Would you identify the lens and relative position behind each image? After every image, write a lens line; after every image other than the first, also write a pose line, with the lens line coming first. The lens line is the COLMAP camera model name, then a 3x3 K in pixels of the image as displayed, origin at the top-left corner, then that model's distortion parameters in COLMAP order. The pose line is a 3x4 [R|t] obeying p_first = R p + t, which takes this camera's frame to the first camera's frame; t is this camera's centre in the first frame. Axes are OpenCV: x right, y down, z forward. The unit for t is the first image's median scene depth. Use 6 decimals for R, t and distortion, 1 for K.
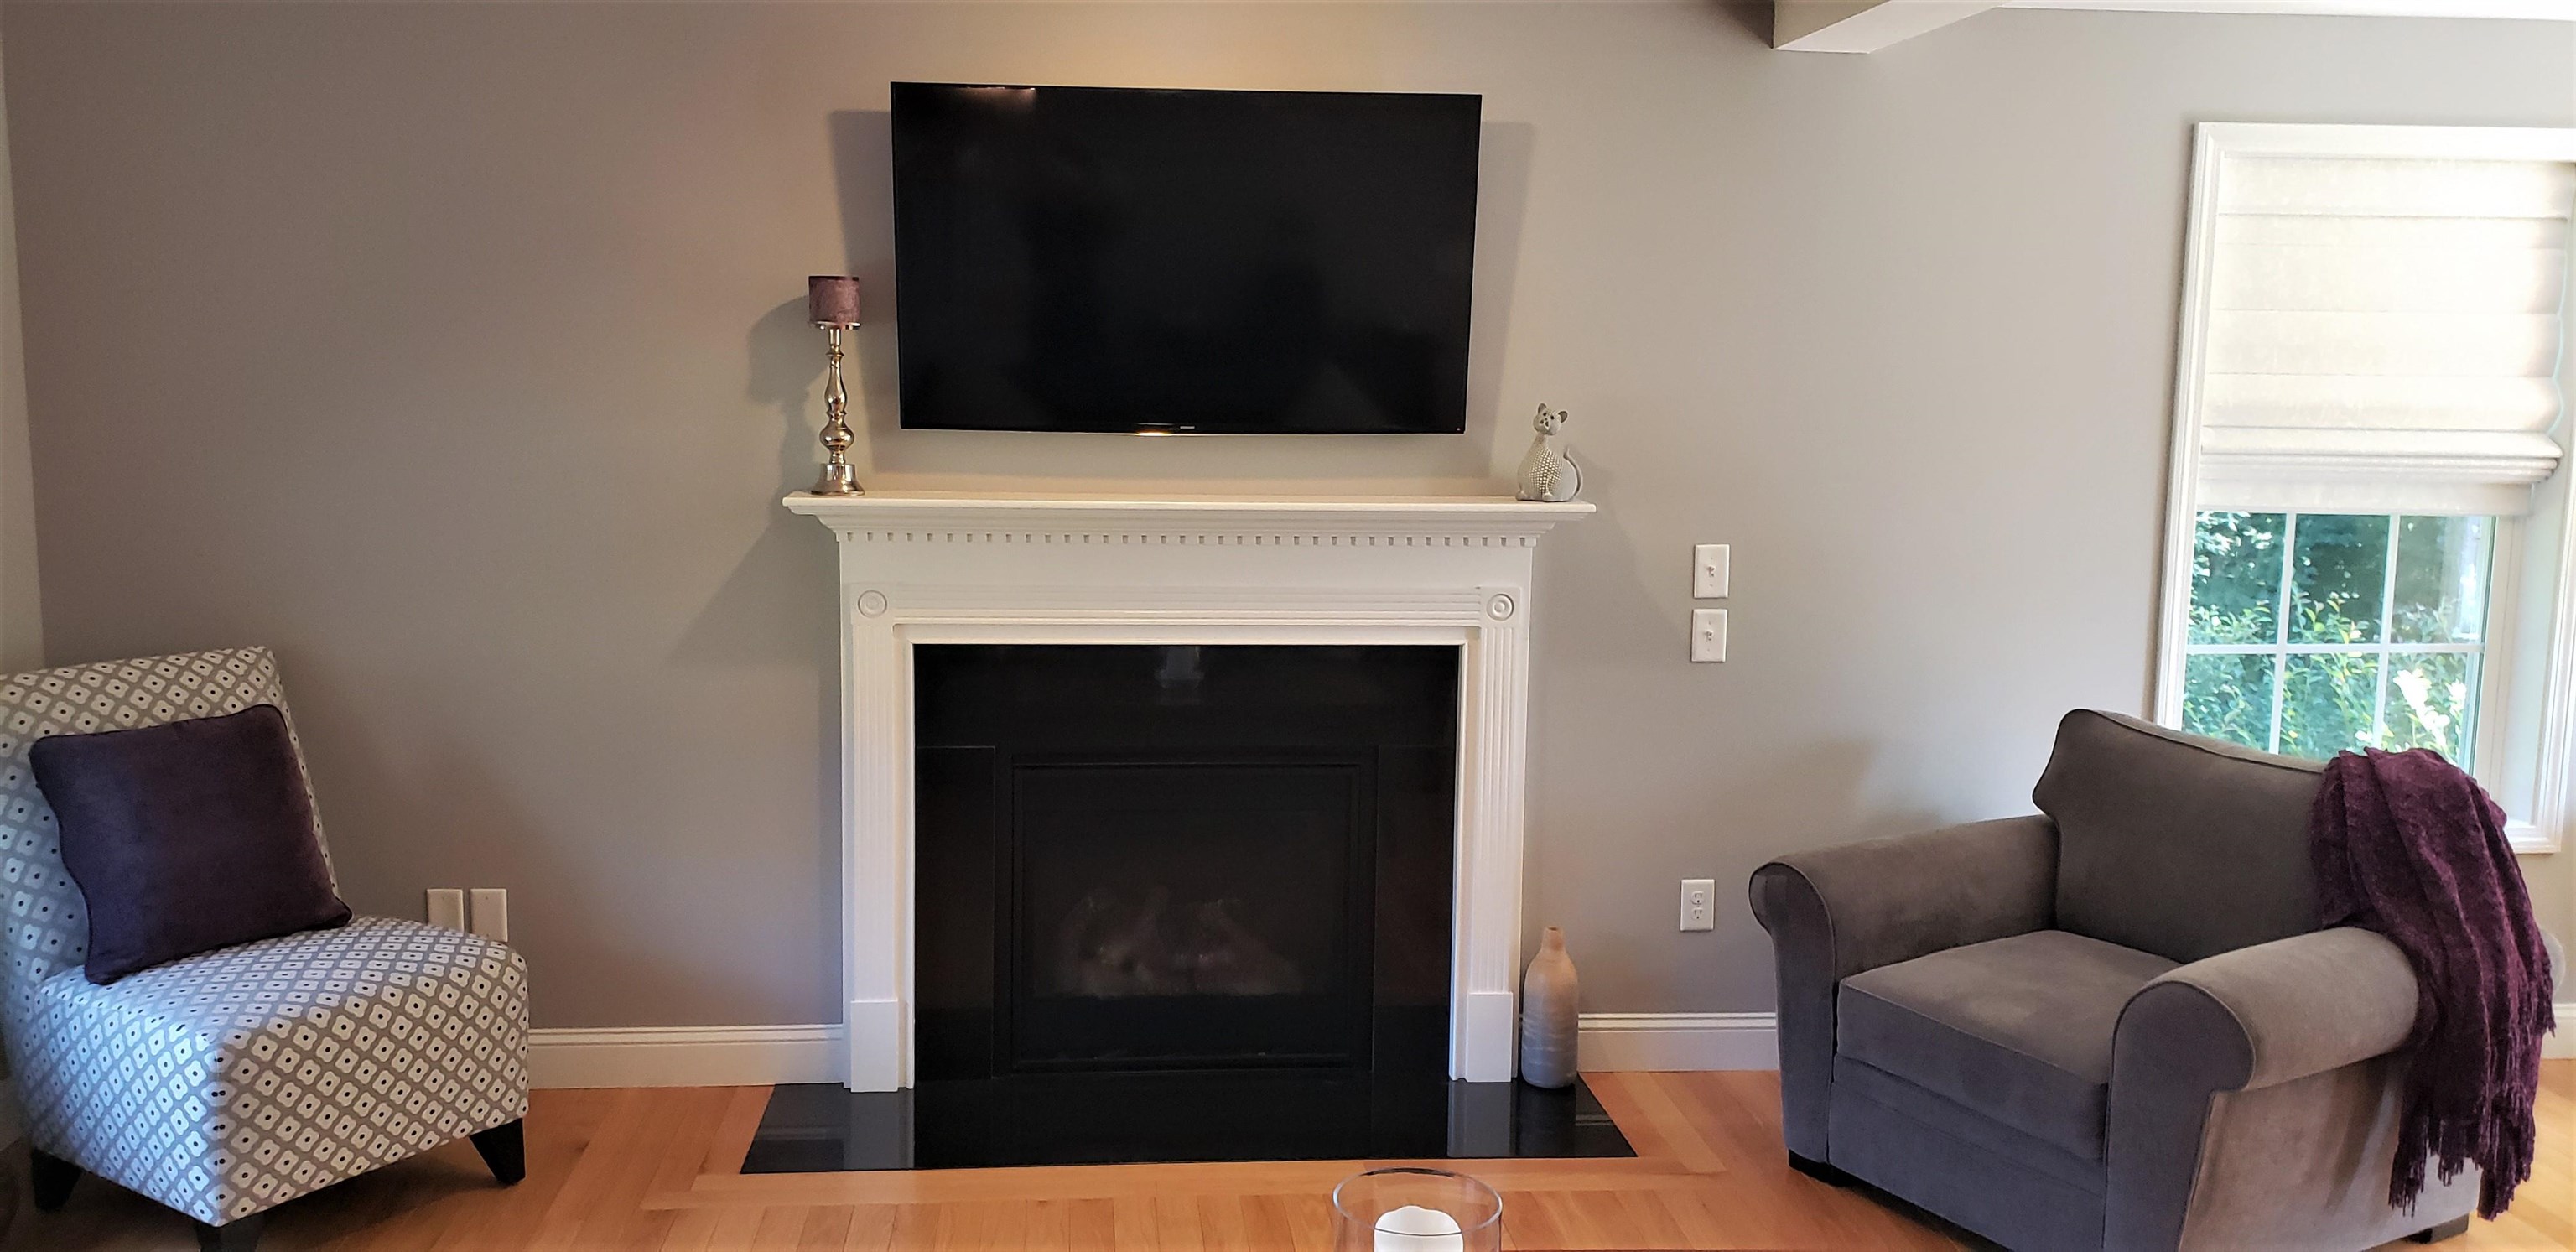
lens RADIAL K [[1987.0, 0, 1288.3], [0, 1987.0, 626.4], [0, 0, 1]] dist [0.013389, -0.005514]
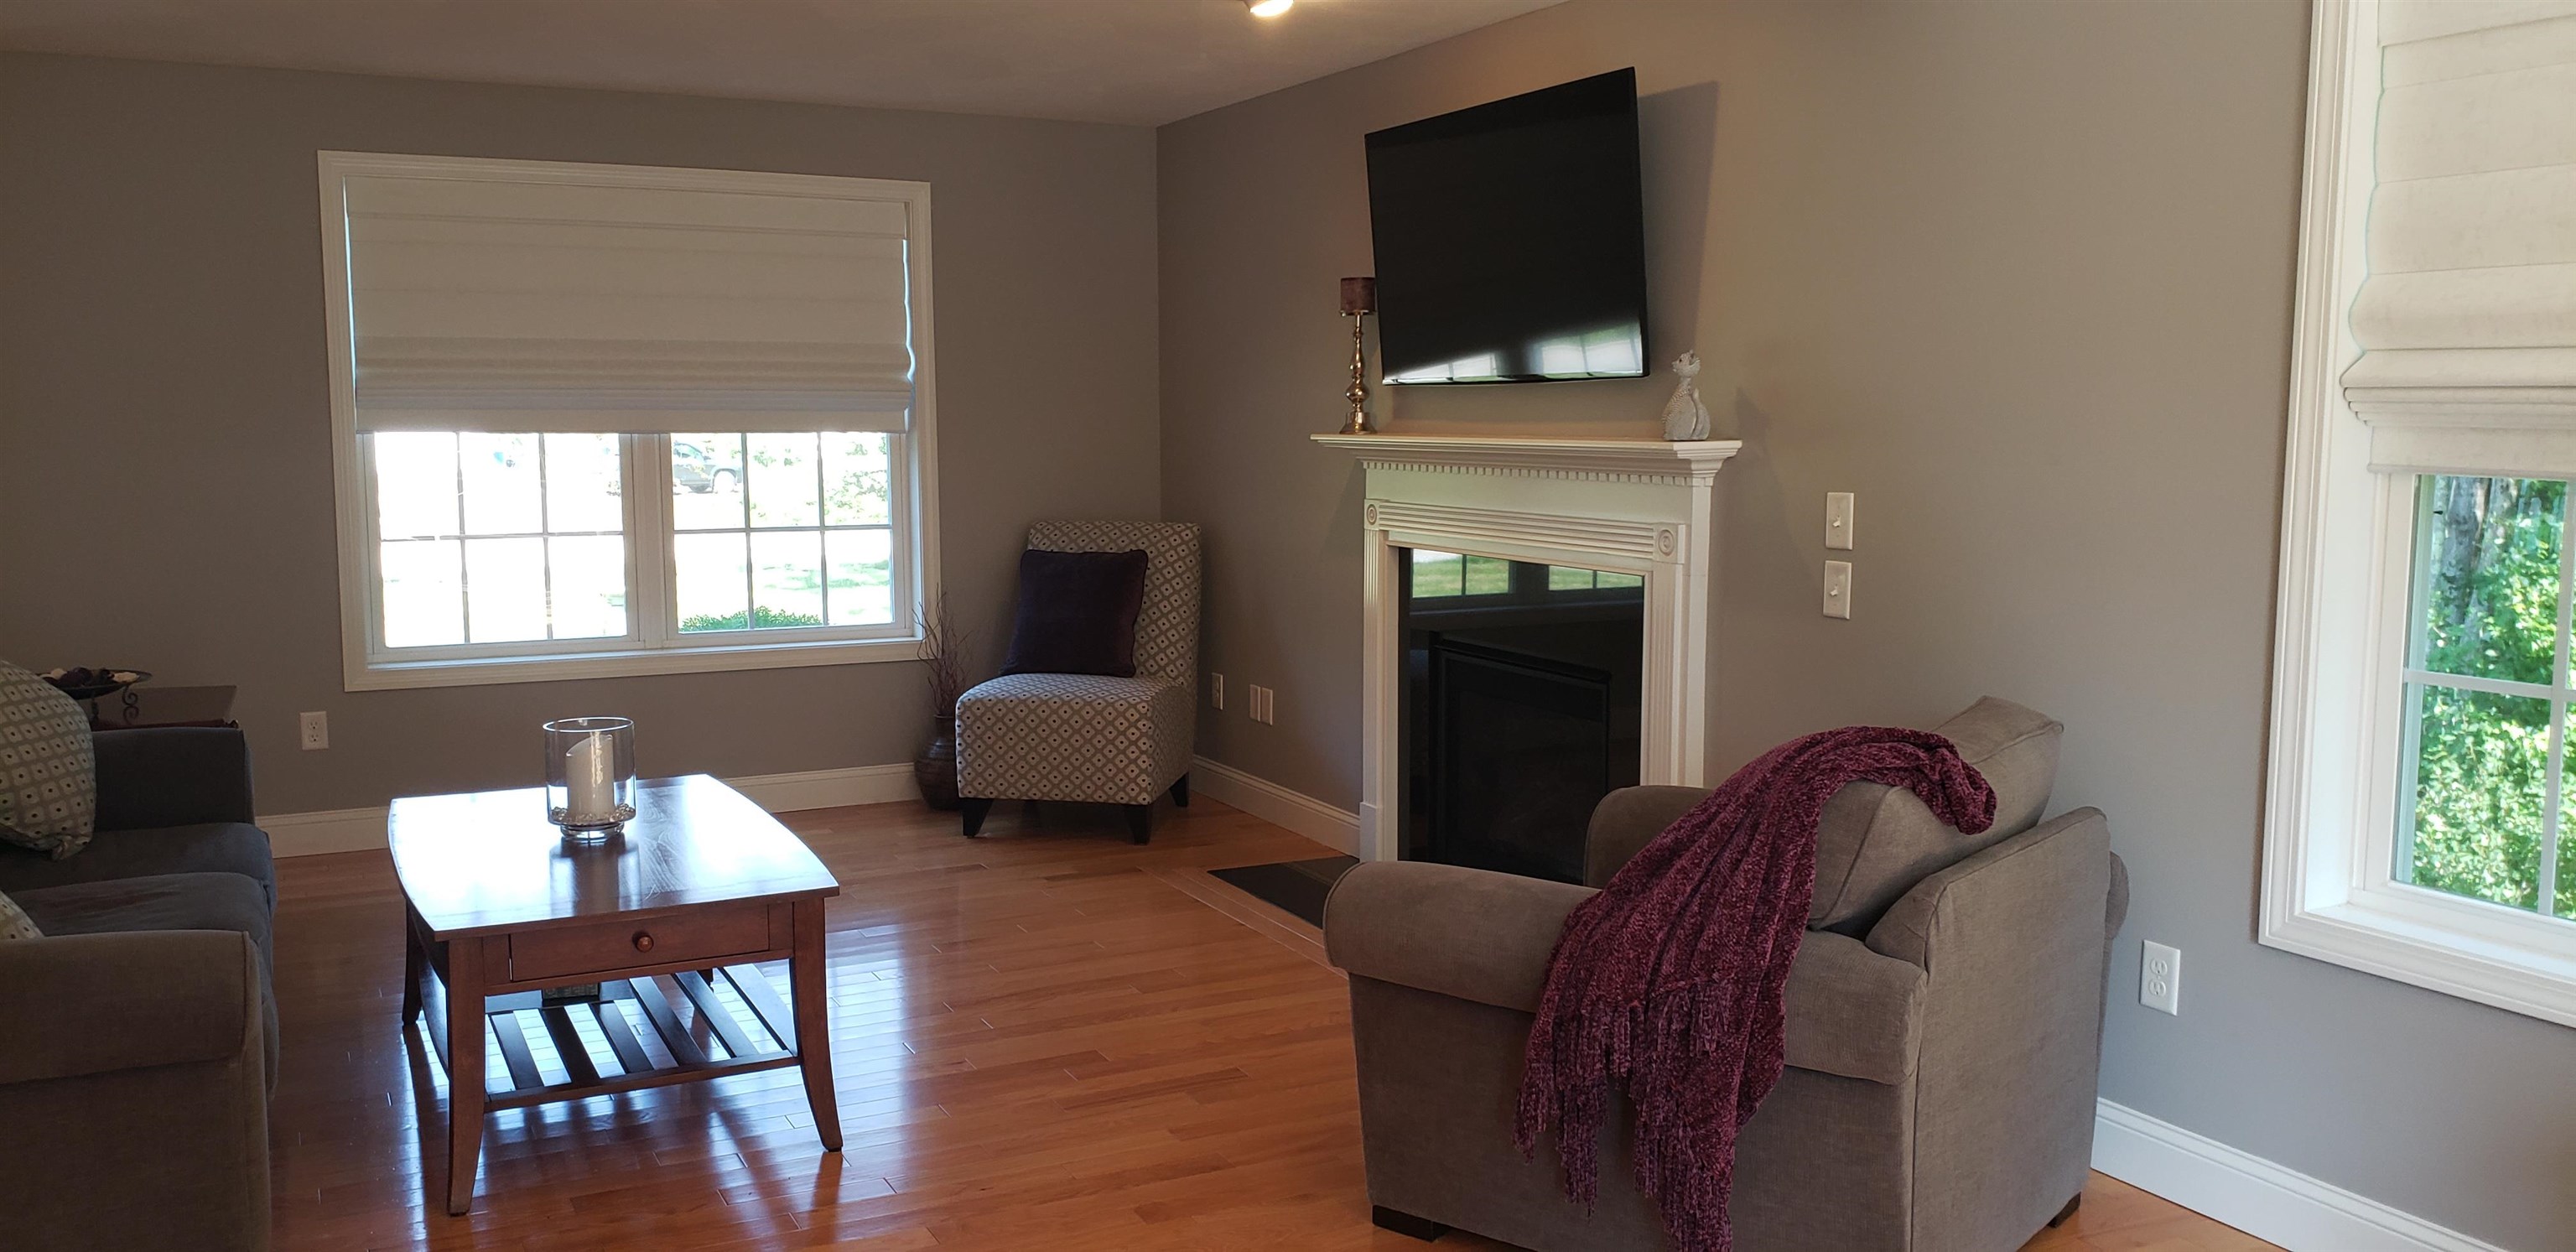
lens RADIAL K [[1987.0, 0, 1277.8], [0, 1987.0, 629.7], [0, 0, 1]] dist [0.013389, -0.005514]
pose [[0.387179, 0.095582, -0.917037, 0.996924], [-0.093460, 0.993558, 0.064099, -0.012258], [0.917256, 0.060889, 0.393618, 0.391743]]
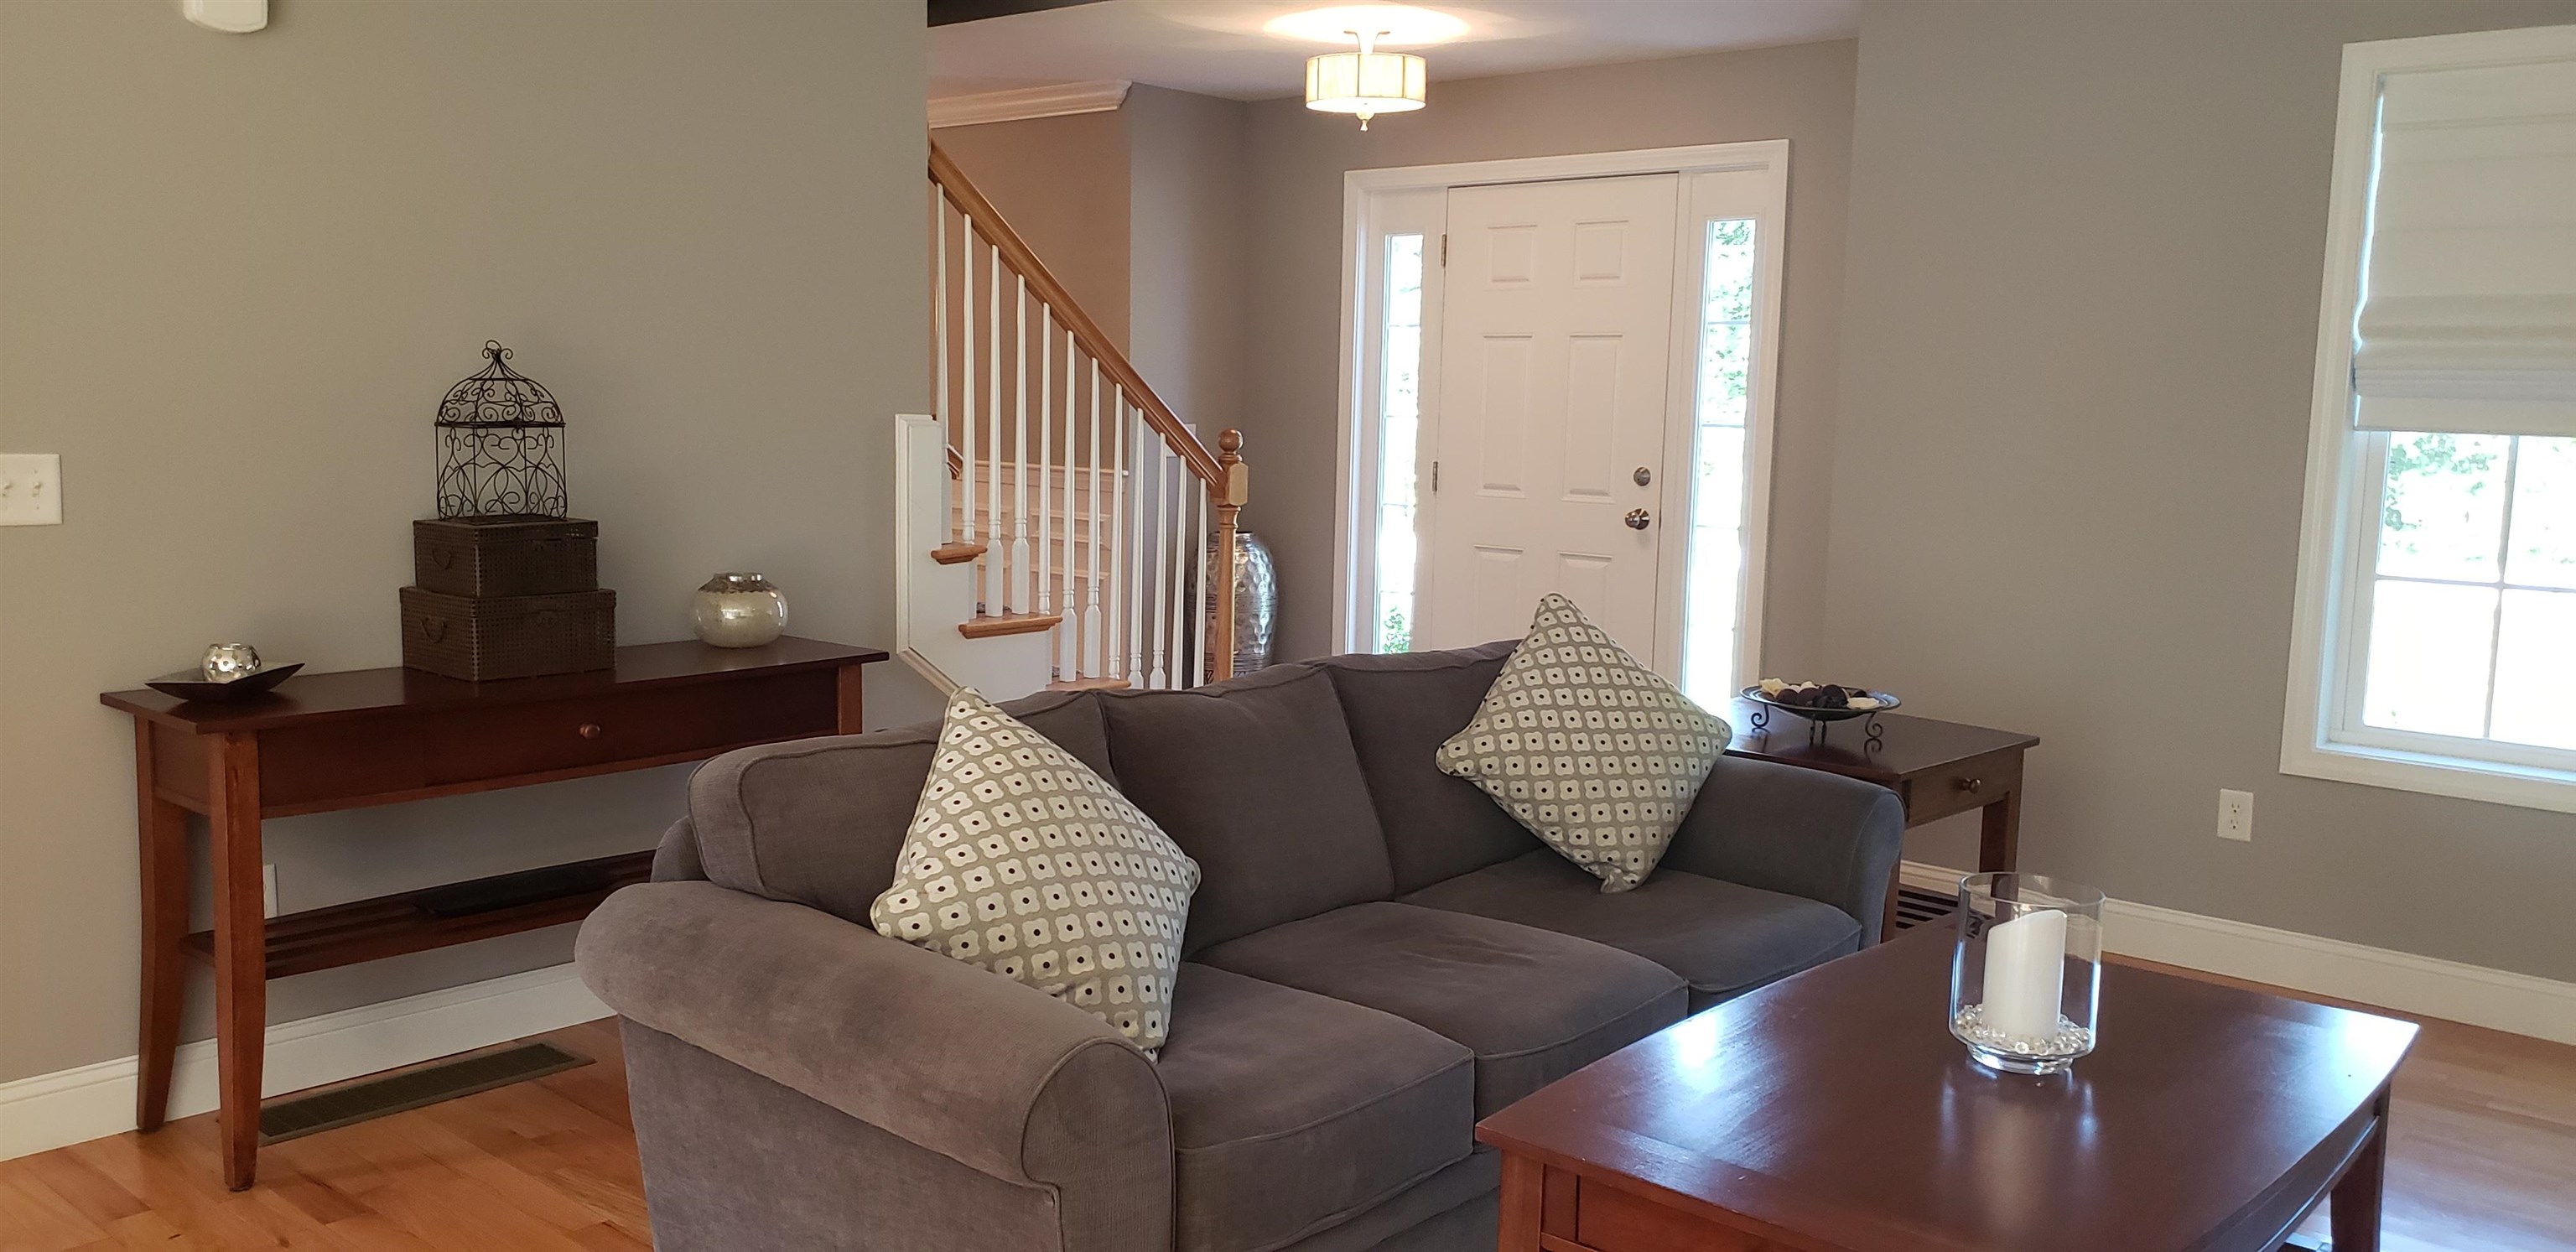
lens RADIAL K [[1987.0, 0, 1269.8], [0, 1987.0, 622.5], [0, 0, 1]] dist [0.013389, -0.005514]
pose [[-0.732607, 0.055118, -0.678416, 0.556330], [-0.098016, 0.977784, 0.185285, -0.038024], [0.673558, 0.202237, -0.710929, 0.718805]]
